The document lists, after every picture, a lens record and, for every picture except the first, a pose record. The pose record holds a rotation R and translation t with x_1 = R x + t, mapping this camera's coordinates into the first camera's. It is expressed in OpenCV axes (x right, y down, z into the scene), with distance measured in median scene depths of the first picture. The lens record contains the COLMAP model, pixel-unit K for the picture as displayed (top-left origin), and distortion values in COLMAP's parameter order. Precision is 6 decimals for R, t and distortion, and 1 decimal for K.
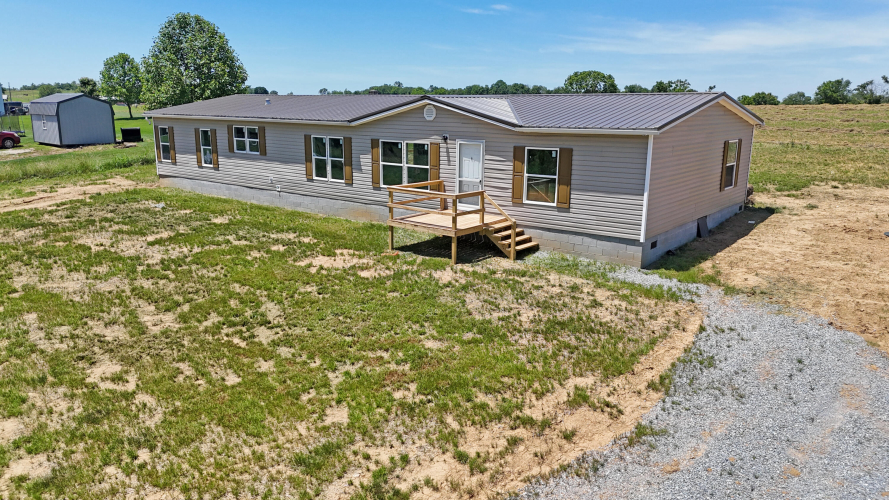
lens RADIAL K [[652.5, 0, 444.8], [0, 652.5, 251.6], [0, 0, 1]] dist [0.064884, -0.052942]
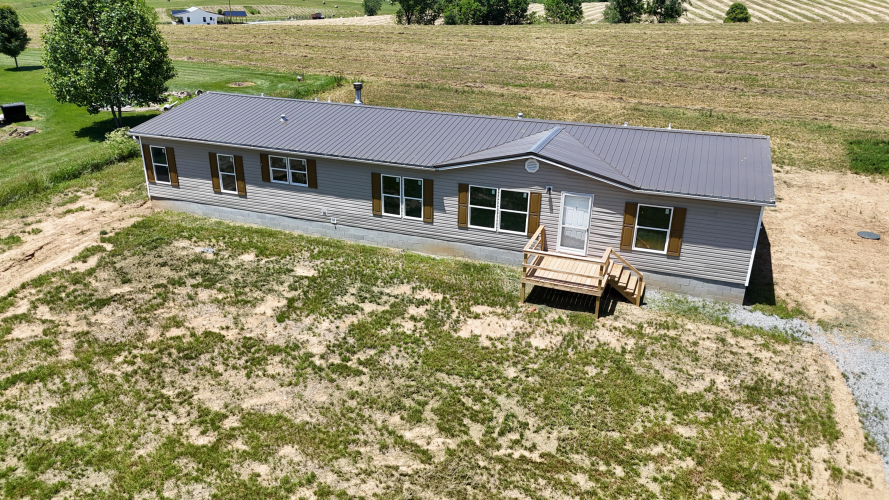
lens RADIAL K [[652.5, 0, 442.3], [0, 652.5, 249.0], [0, 0, 1]] dist [0.064884, -0.052942]
pose [[0.954025, -0.108214, 0.279512, -0.515385], [0.061220, 0.983243, 0.171714, -0.292659], [-0.293410, -0.146708, 0.944663, 0.013647]]
